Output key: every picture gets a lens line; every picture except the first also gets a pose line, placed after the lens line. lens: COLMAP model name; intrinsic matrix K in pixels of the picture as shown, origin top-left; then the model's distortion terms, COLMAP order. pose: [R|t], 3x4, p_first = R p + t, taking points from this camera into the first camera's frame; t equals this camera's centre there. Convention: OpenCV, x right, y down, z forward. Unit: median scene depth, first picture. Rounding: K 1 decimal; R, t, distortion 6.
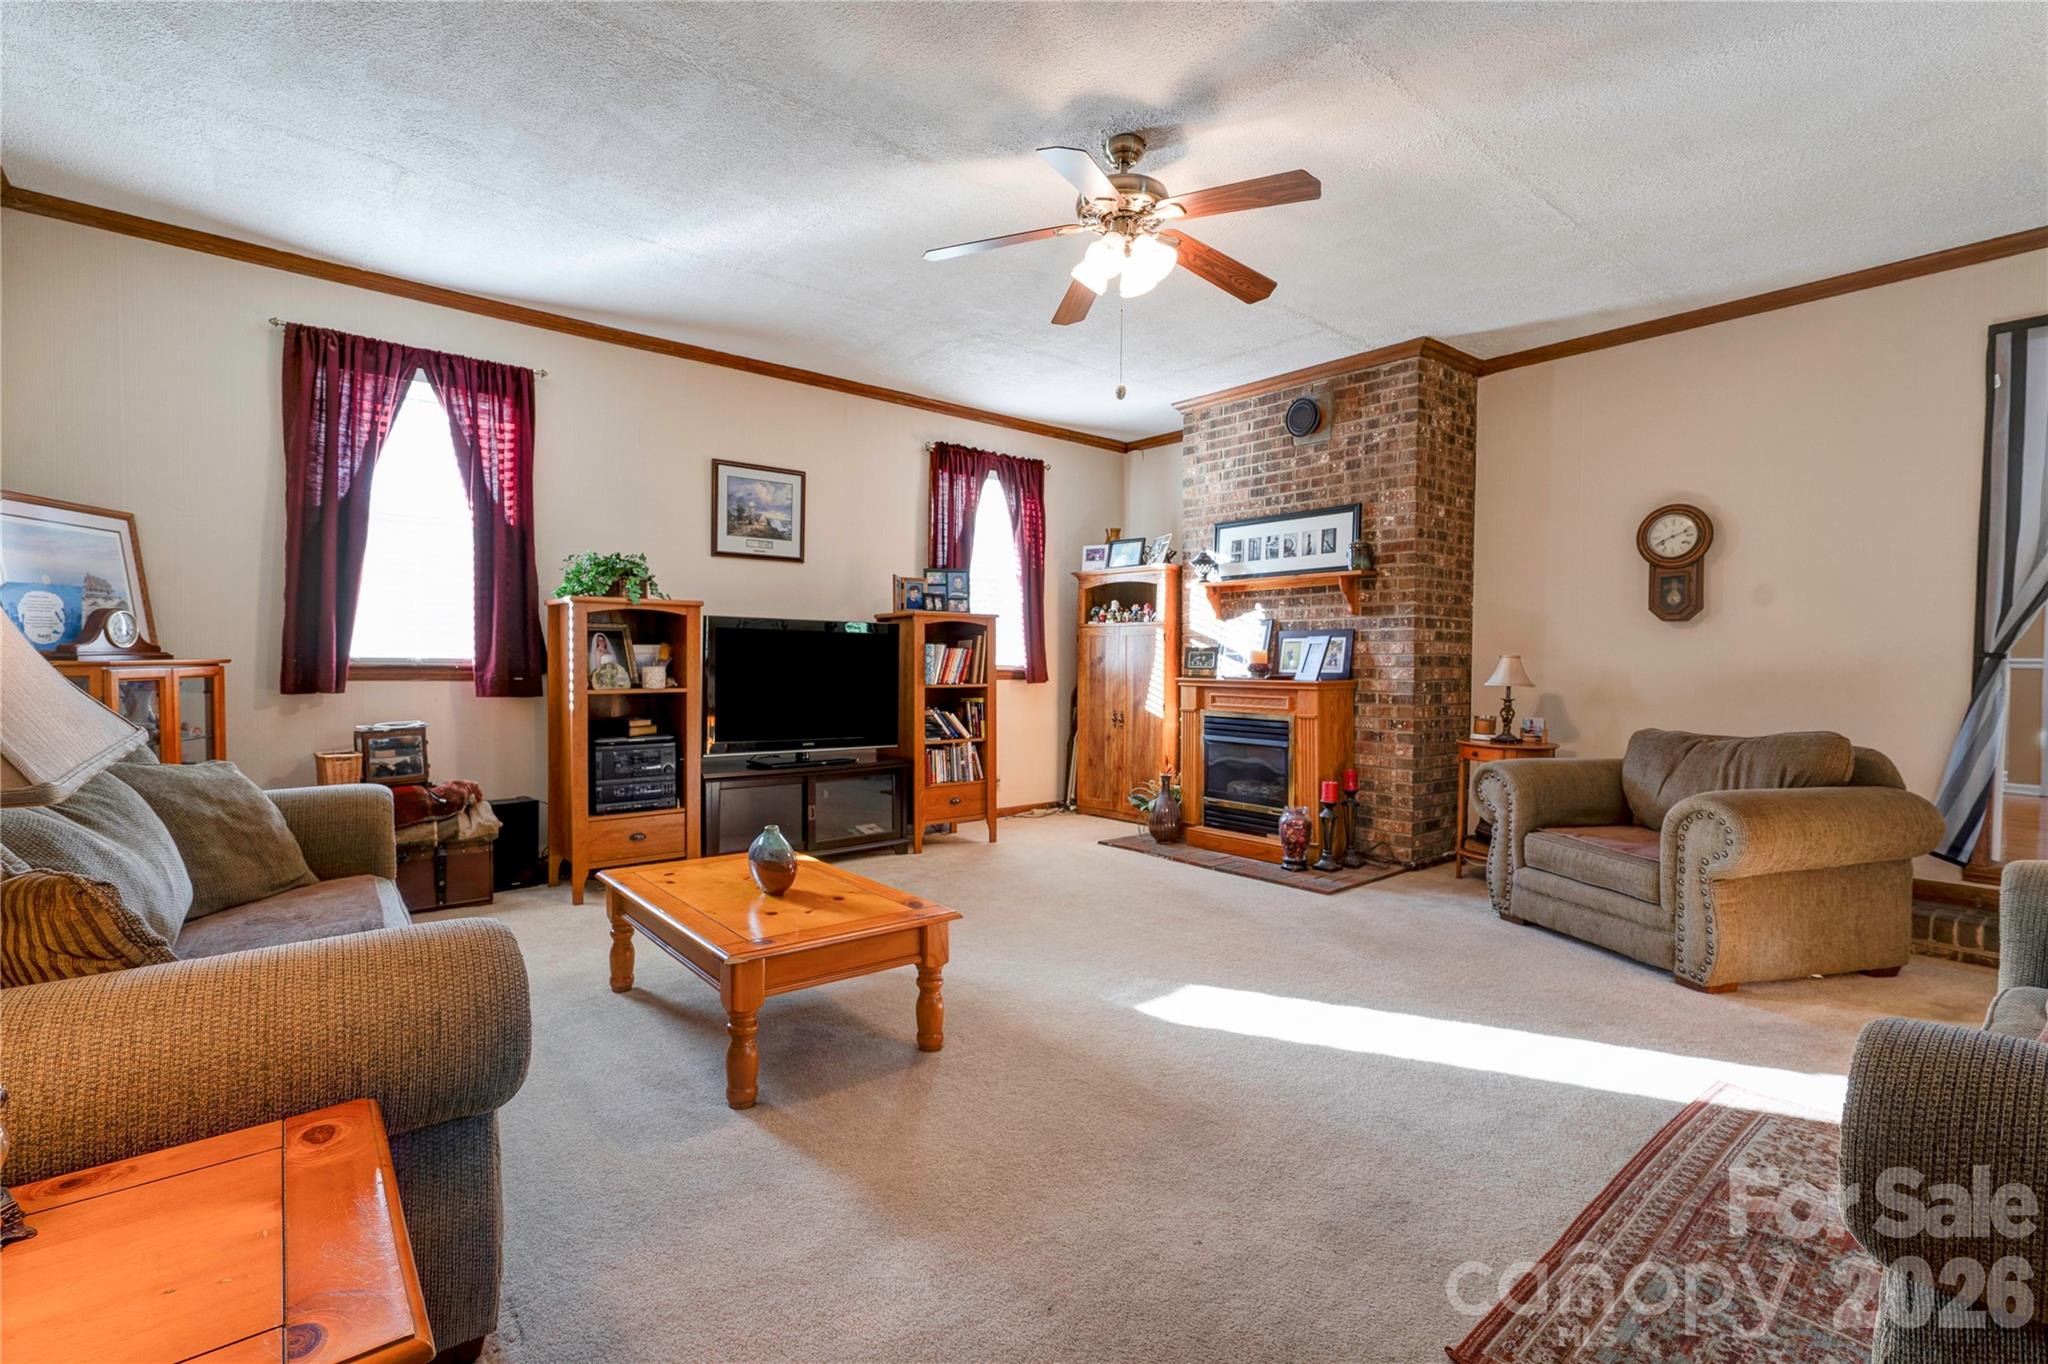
lens RADIAL K [[937.8, 0, 1024.0], [0, 937.8, 682.0], [0, 0, 1]] dist [-0.013439, 0.016313]
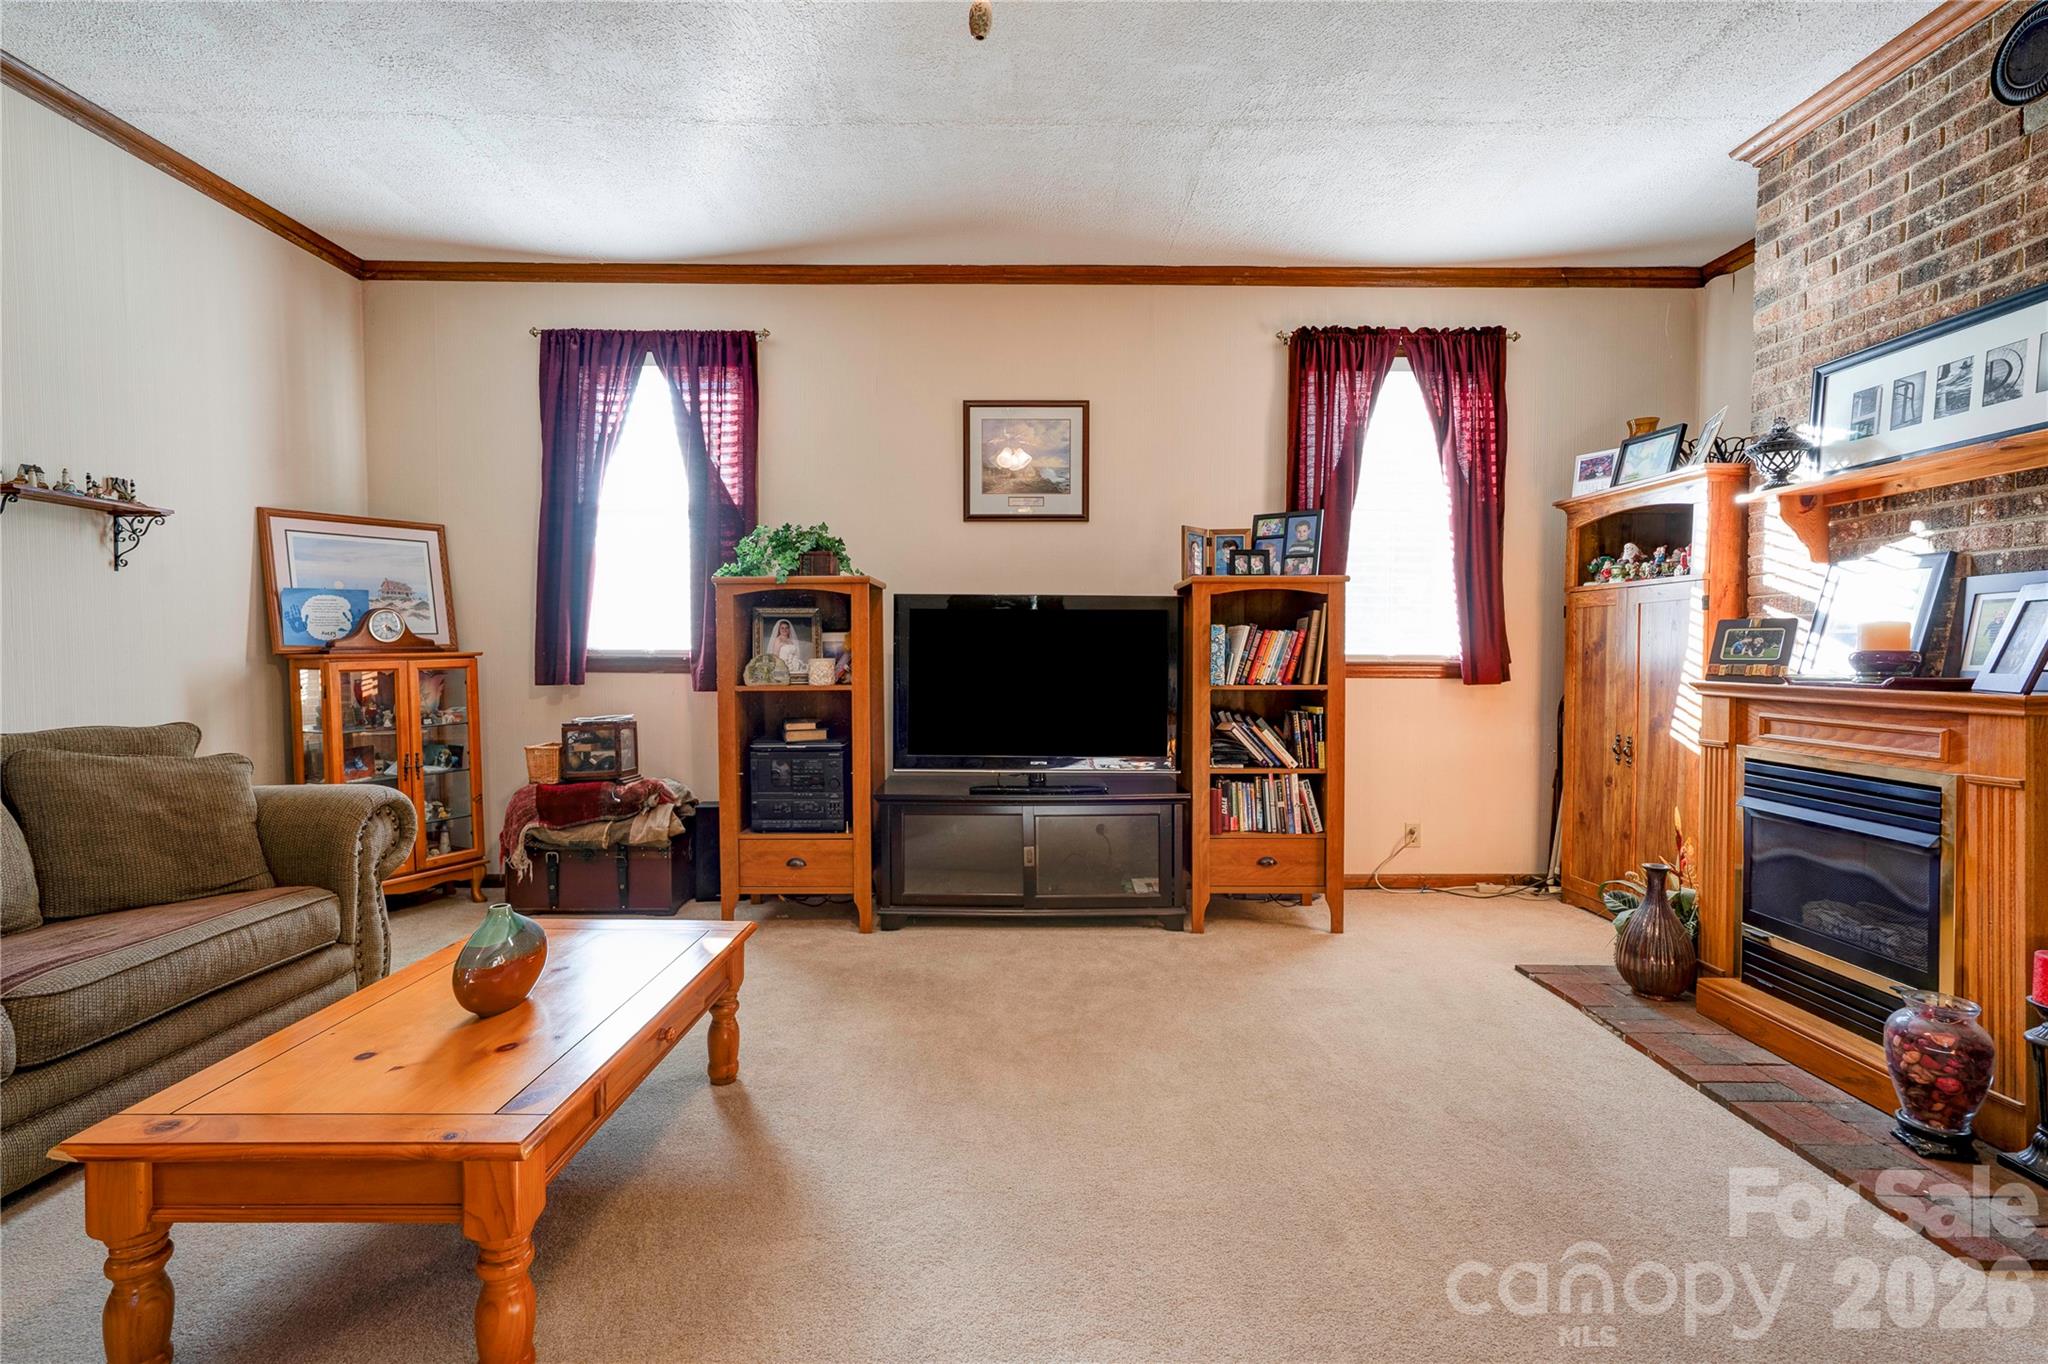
lens RADIAL K [[952.7, 0, 1024.0], [0, 952.7, 682.0], [0, 0, 1]] dist [-0.003993, 0.009865]
pose [[0.768682, 0.015604, -0.639441, 0.220507], [-0.009527, 0.999871, 0.012947, -0.006701], [0.639560, -0.003860, 0.768731, 0.372145]]
